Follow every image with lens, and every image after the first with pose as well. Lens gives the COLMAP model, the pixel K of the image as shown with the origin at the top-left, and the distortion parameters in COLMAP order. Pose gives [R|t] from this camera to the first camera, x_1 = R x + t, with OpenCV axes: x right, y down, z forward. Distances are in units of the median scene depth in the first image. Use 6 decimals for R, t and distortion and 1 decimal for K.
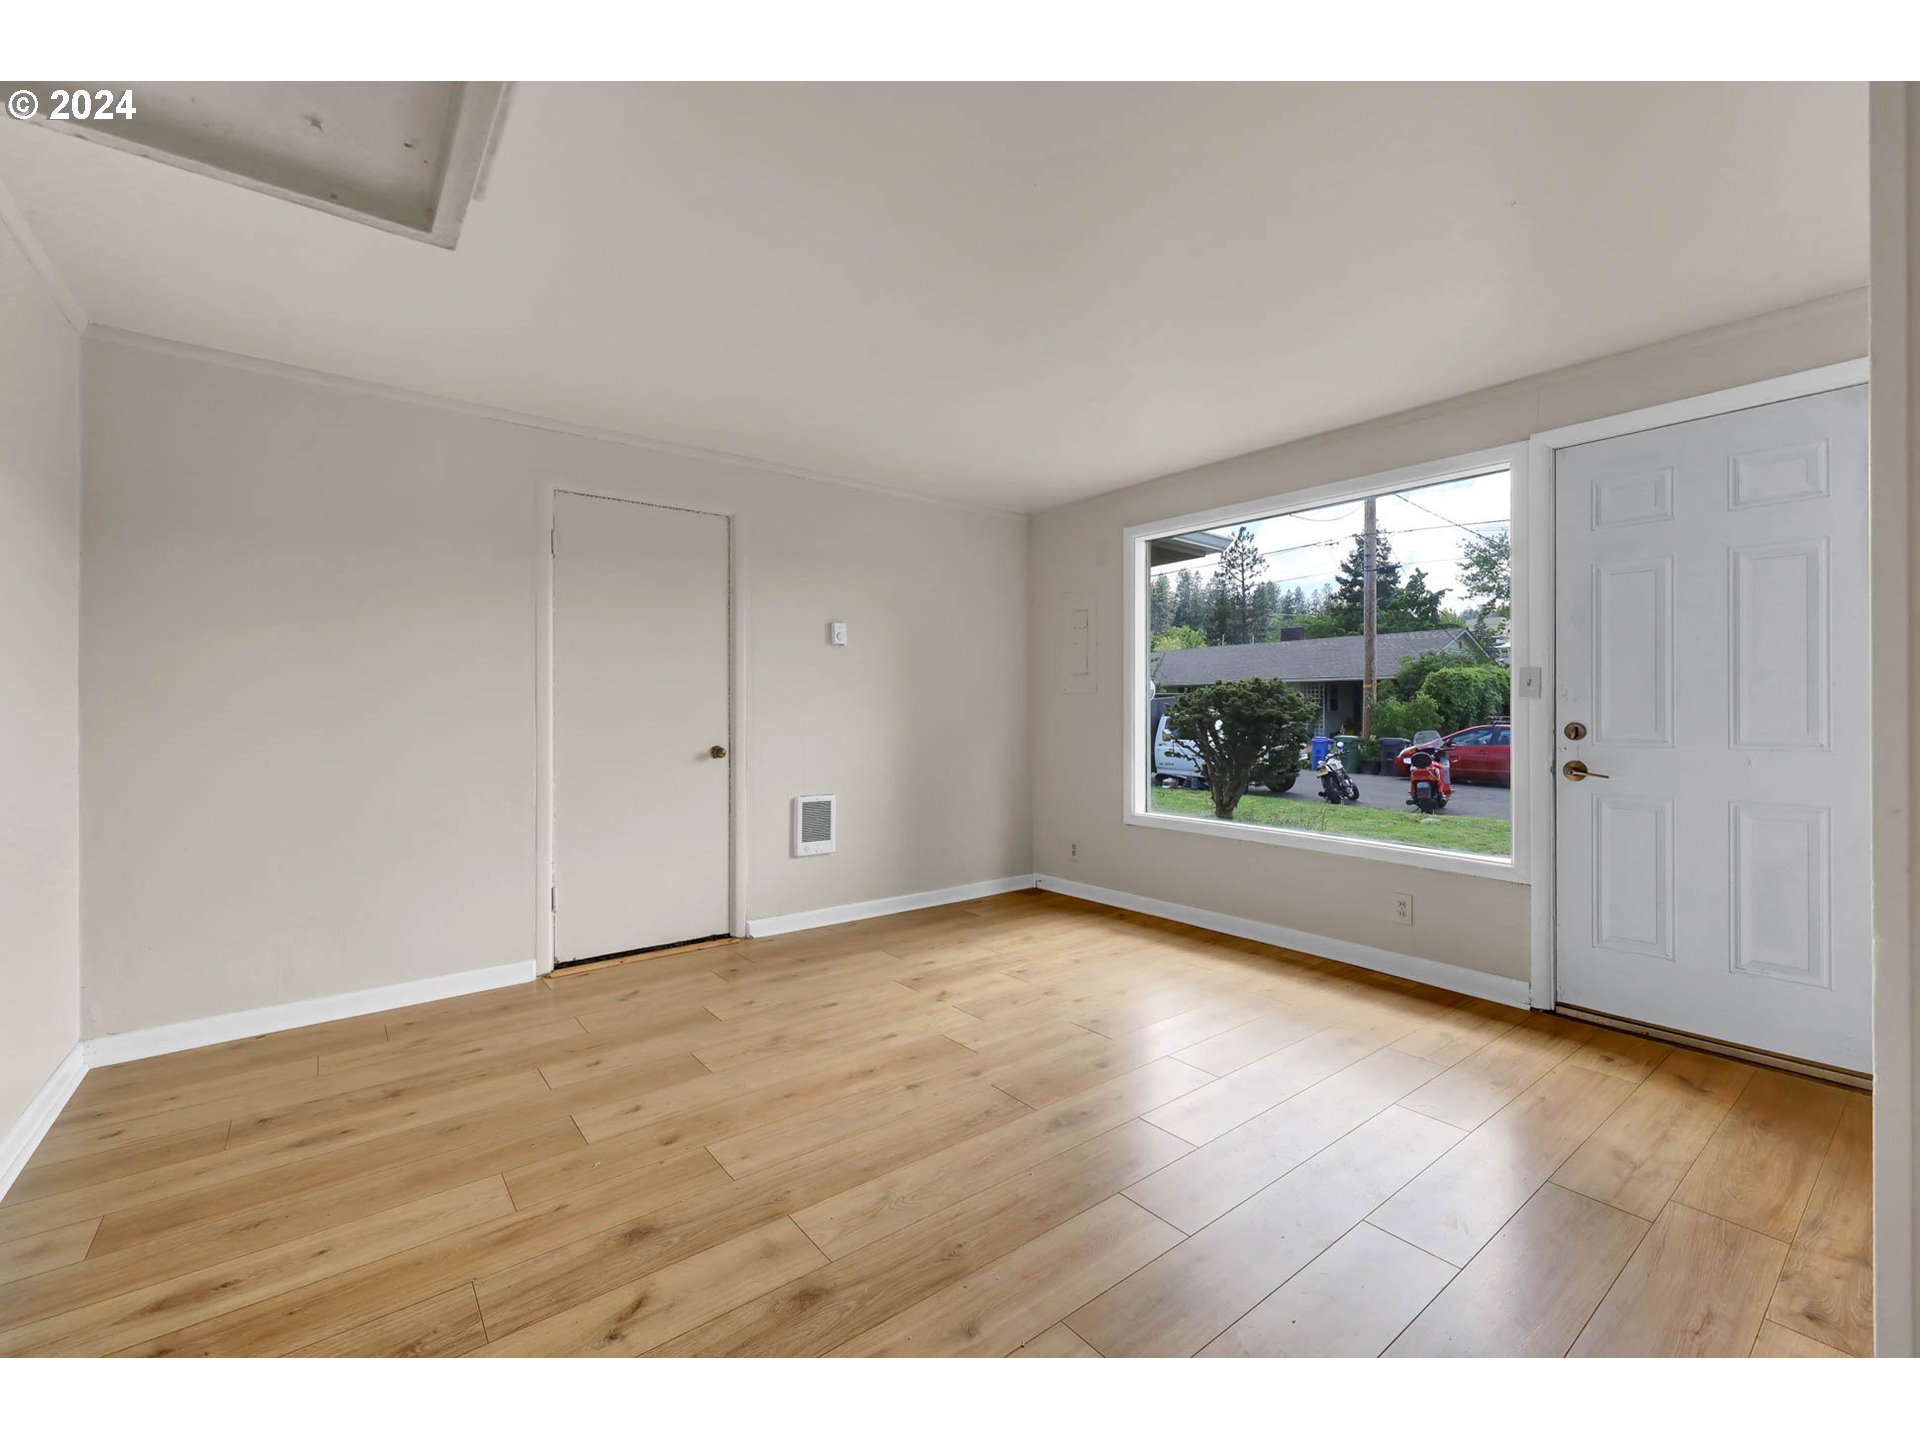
lens RADIAL K [[807.6, 0, 976.6], [0, 807.6, 709.4], [0, 0, 1]] dist [0.002539, 0.000309]
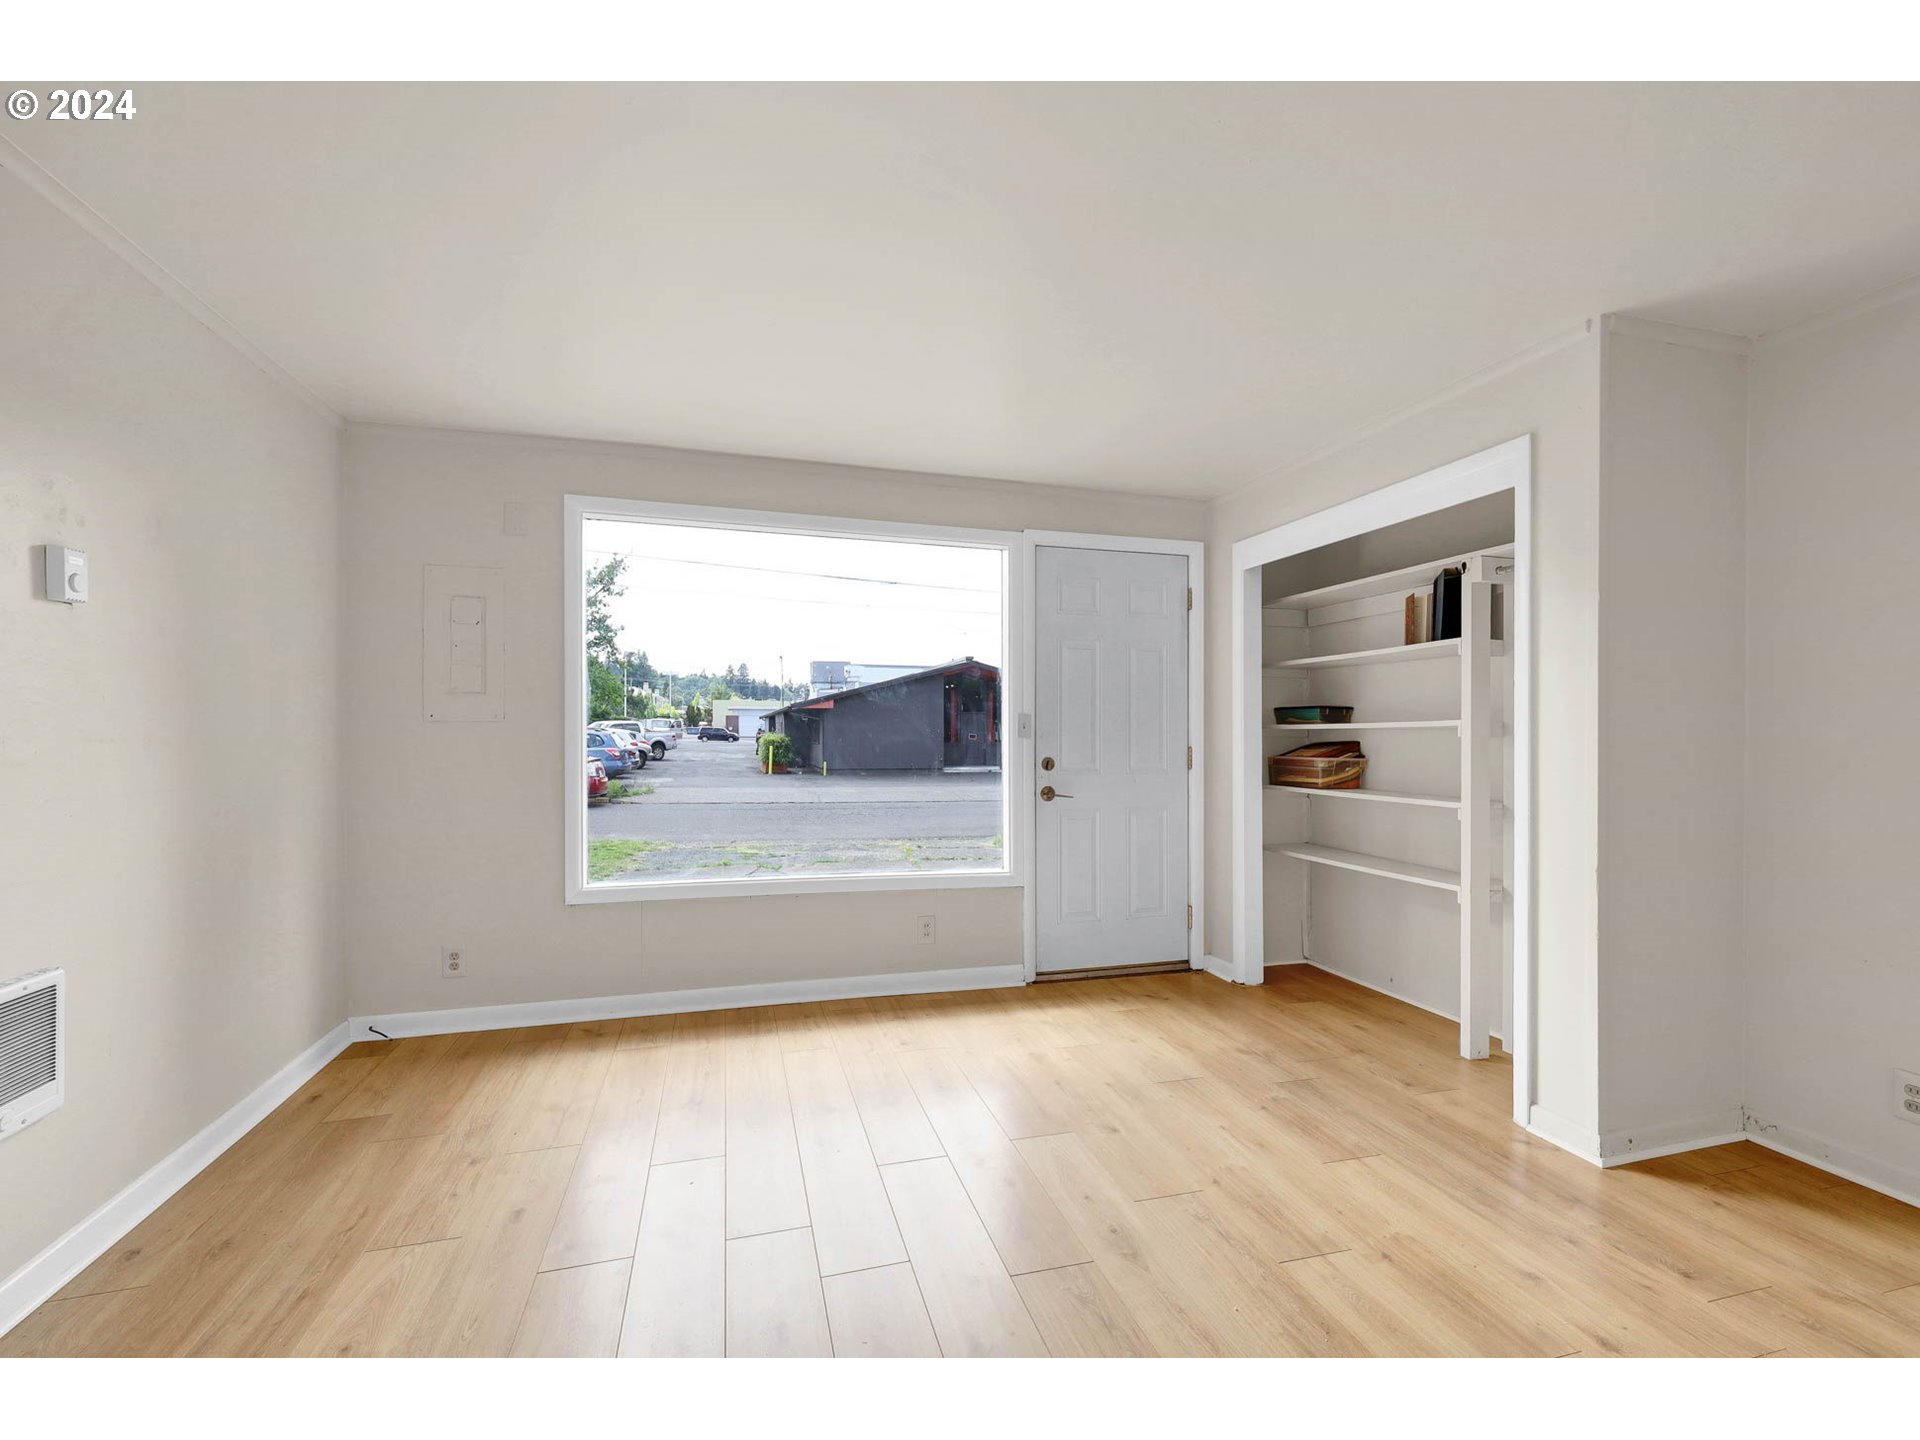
lens RADIAL K [[833.2, 0, 962.7], [0, 833.2, 728.4], [0, 0, 1]] dist [-0.003238, -0.000118]
pose [[0.389018, 0.004413, 0.921219, -0.187258], [-0.007092, 0.999973, -0.001795, -0.008862], [-0.921203, -0.005835, 0.389039, 0.199626]]
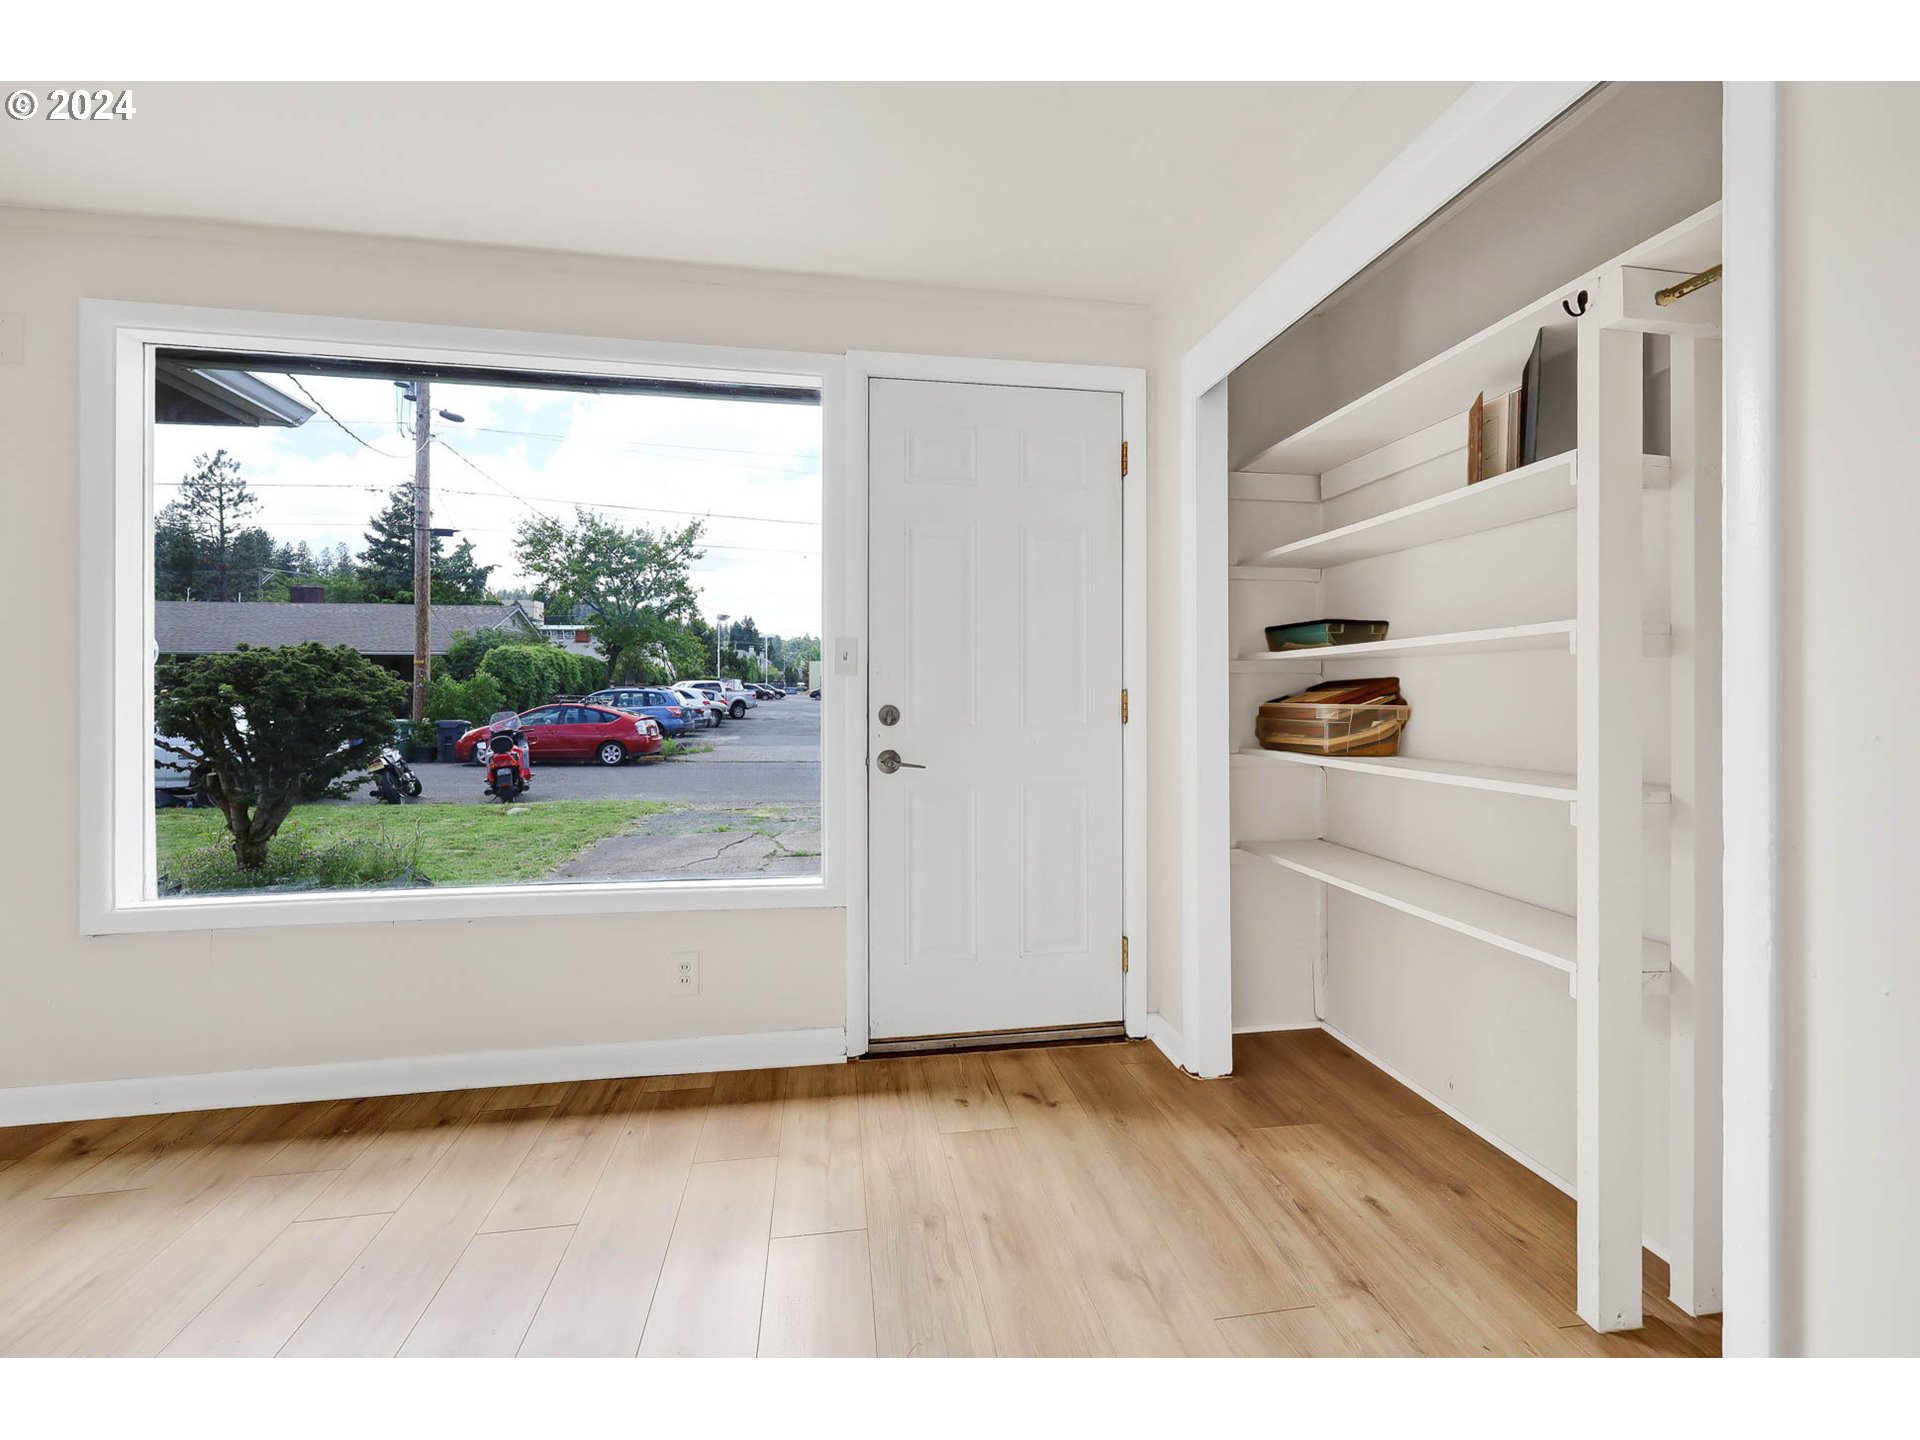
lens RADIAL K [[813.7, 0, 967.2], [0, 813.7, 690.4], [0, 0, 1]] dist [-0.000203, -0.000010]
pose [[0.487146, -0.001383, 0.873320, 0.011489], [-0.000798, 0.999998, 0.002029, -0.000284], [-0.873320, -0.001685, 0.487144, 0.170330]]
